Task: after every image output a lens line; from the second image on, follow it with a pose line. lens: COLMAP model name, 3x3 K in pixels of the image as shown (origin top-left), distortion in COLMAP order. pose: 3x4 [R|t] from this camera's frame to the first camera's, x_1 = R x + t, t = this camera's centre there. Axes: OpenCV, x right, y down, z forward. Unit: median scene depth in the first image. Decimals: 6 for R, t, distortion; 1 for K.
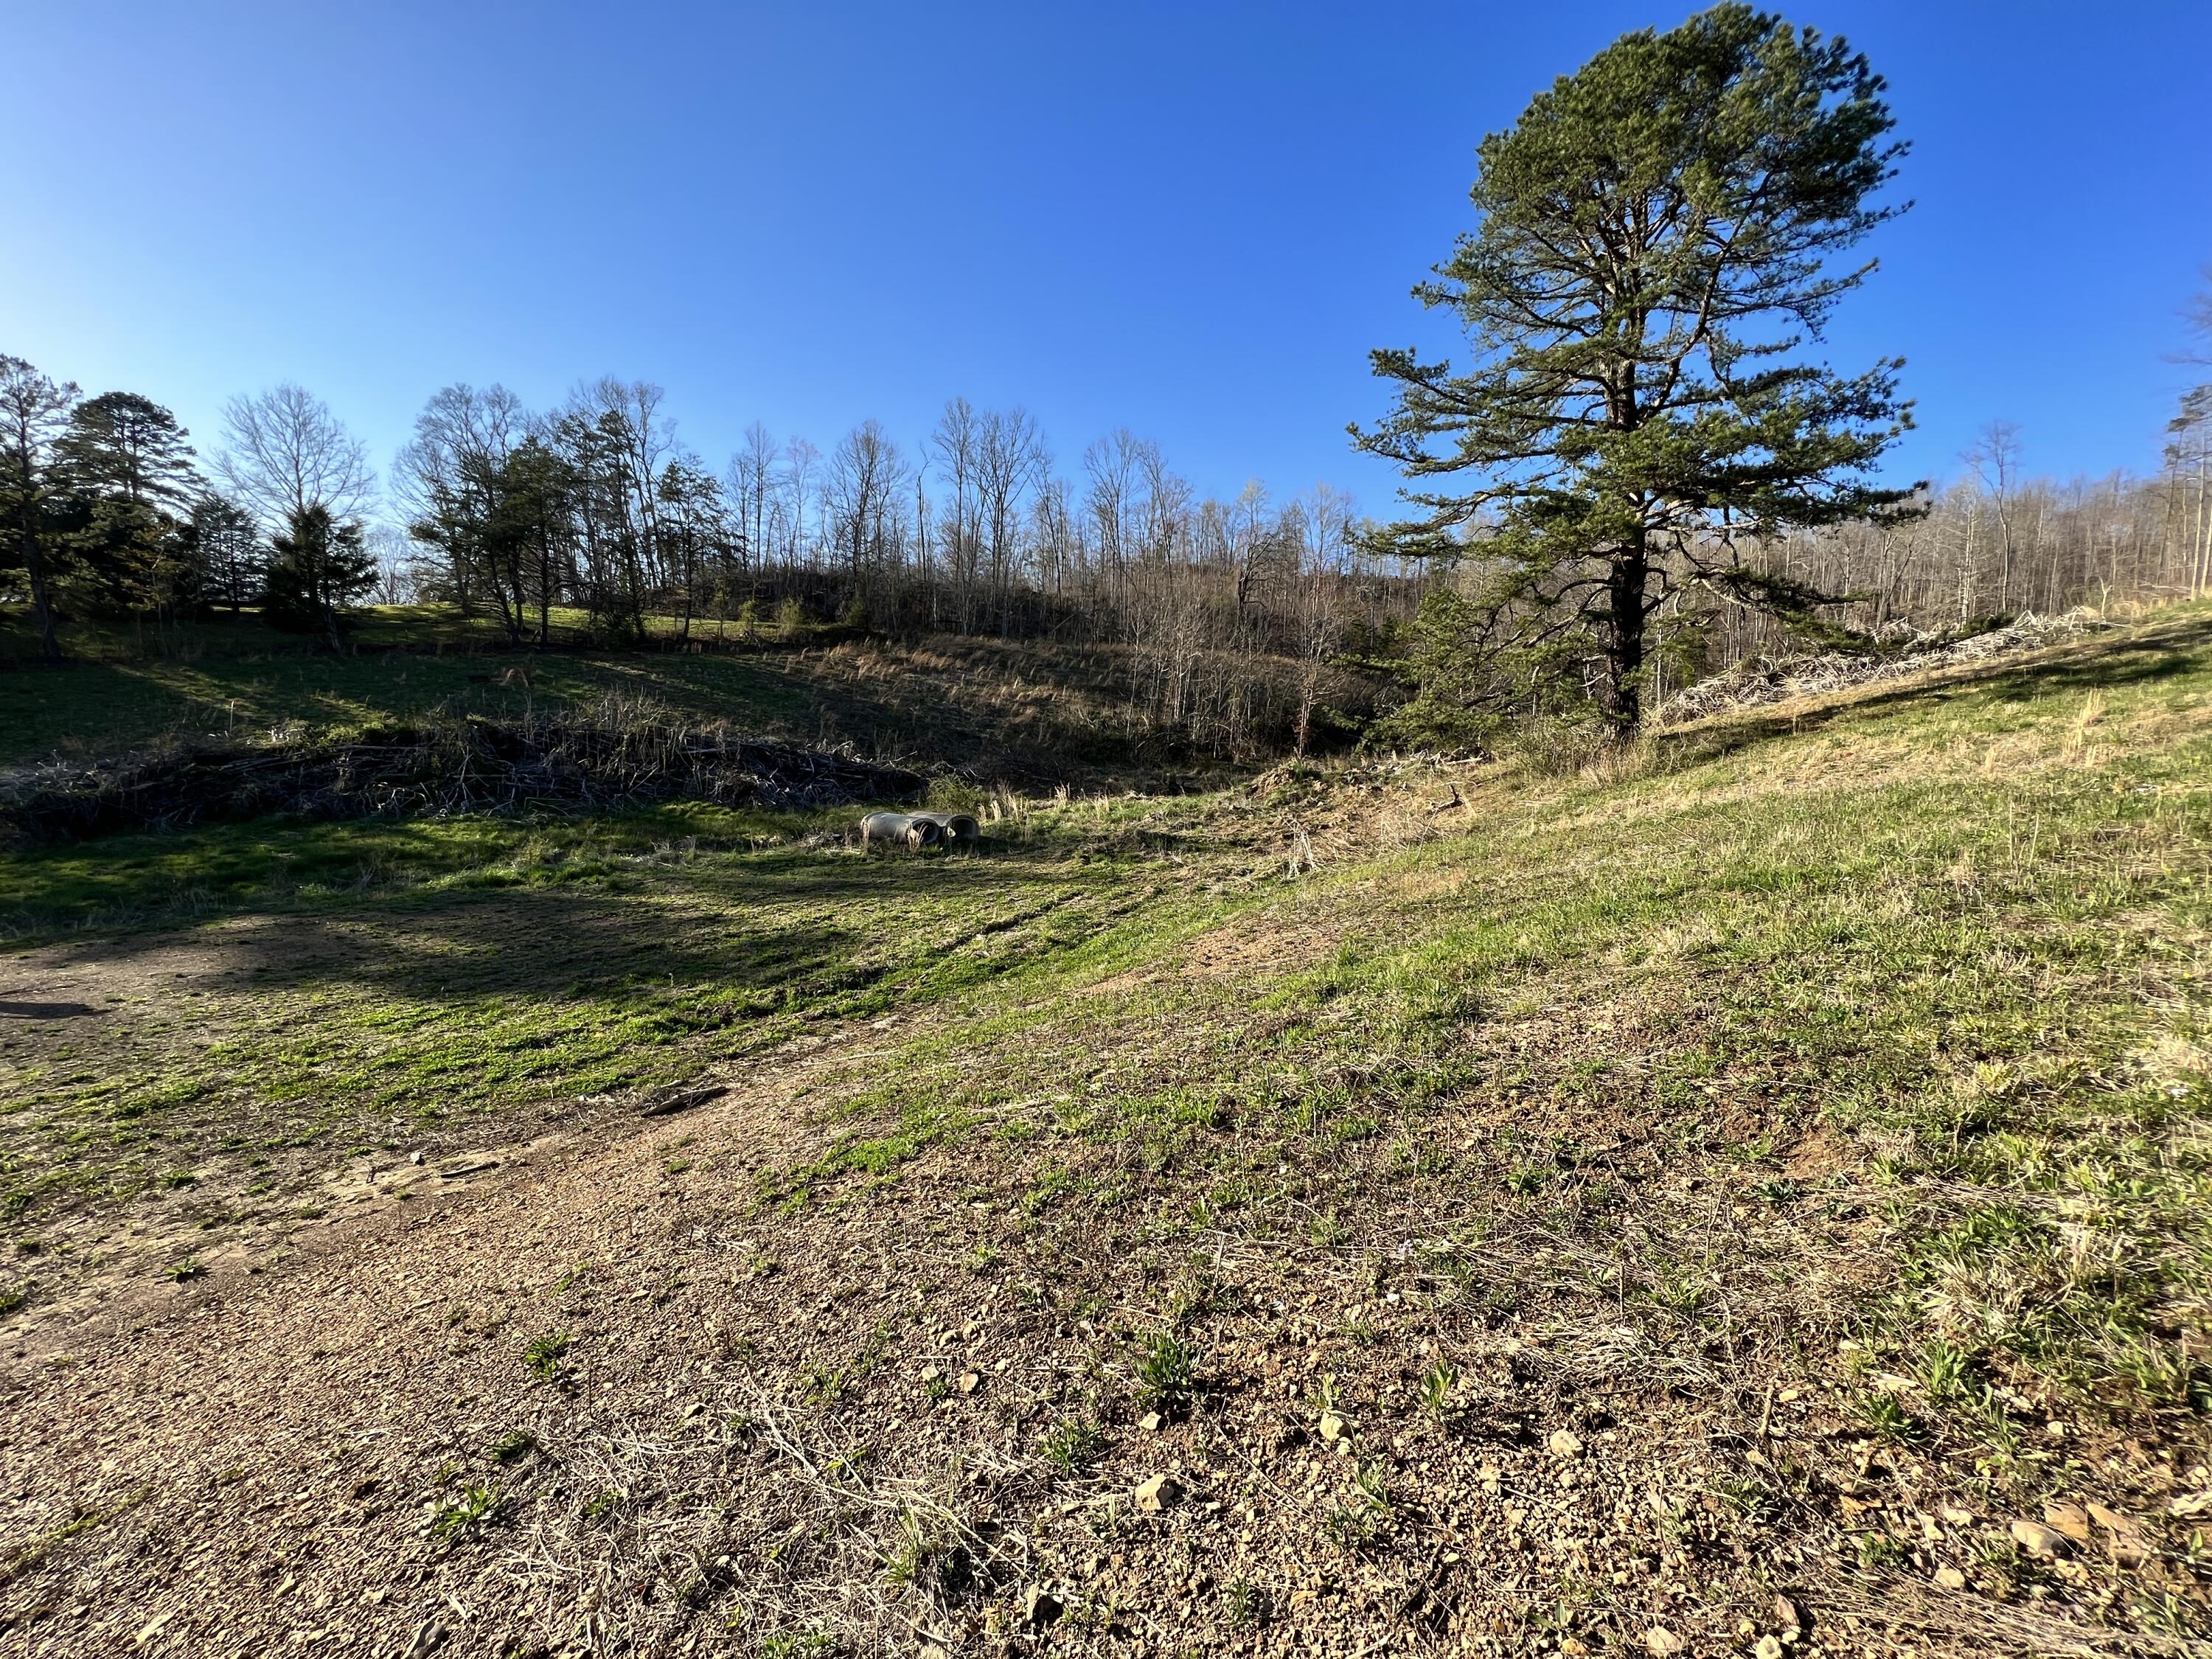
lens RADIAL K [[884.8, 0, 1106.0], [0, 884.8, 829.5], [0, 0, 1]] dist [-0.003699, 0.001416]
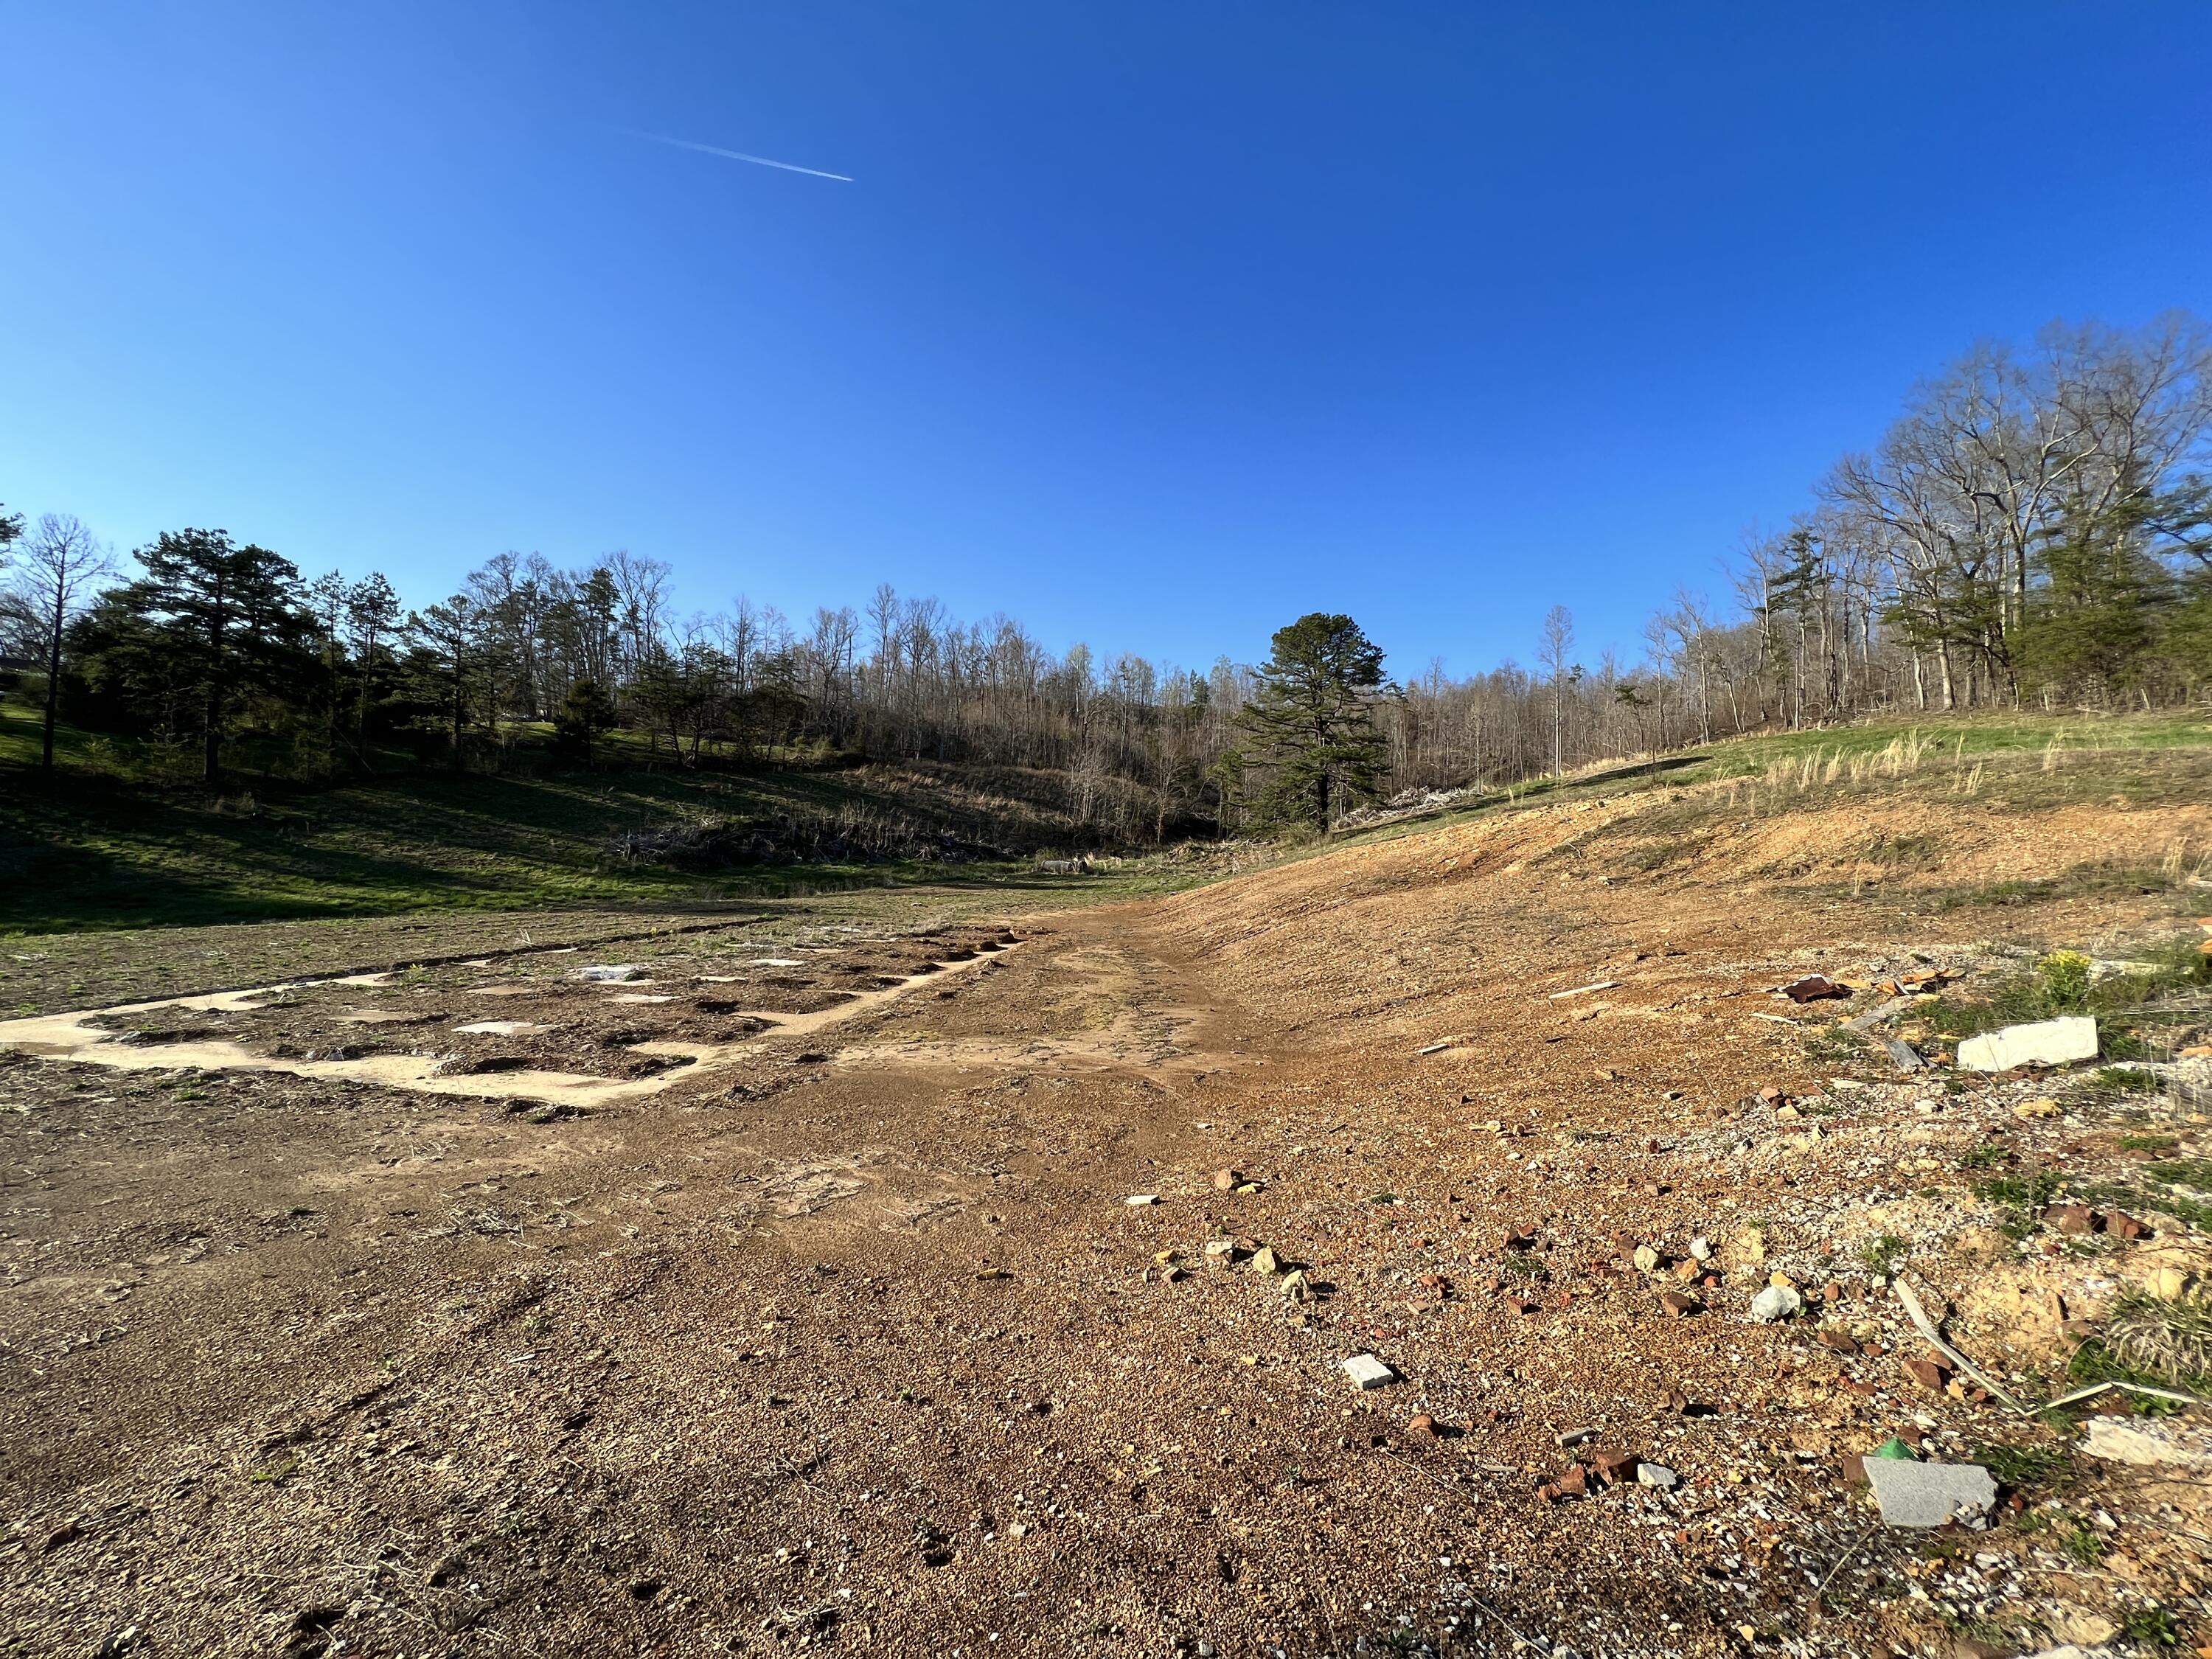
lens RADIAL K [[884.8, 0, 1106.0], [0, 884.8, 829.5], [0, 0, 1]] dist [-0.003699, 0.001416]
pose [[0.960937, 0.015097, 0.276354, -0.349282], [0.014477, 0.994402, -0.104664, 0.068964], [-0.276387, 0.104576, 0.955340, -0.609501]]
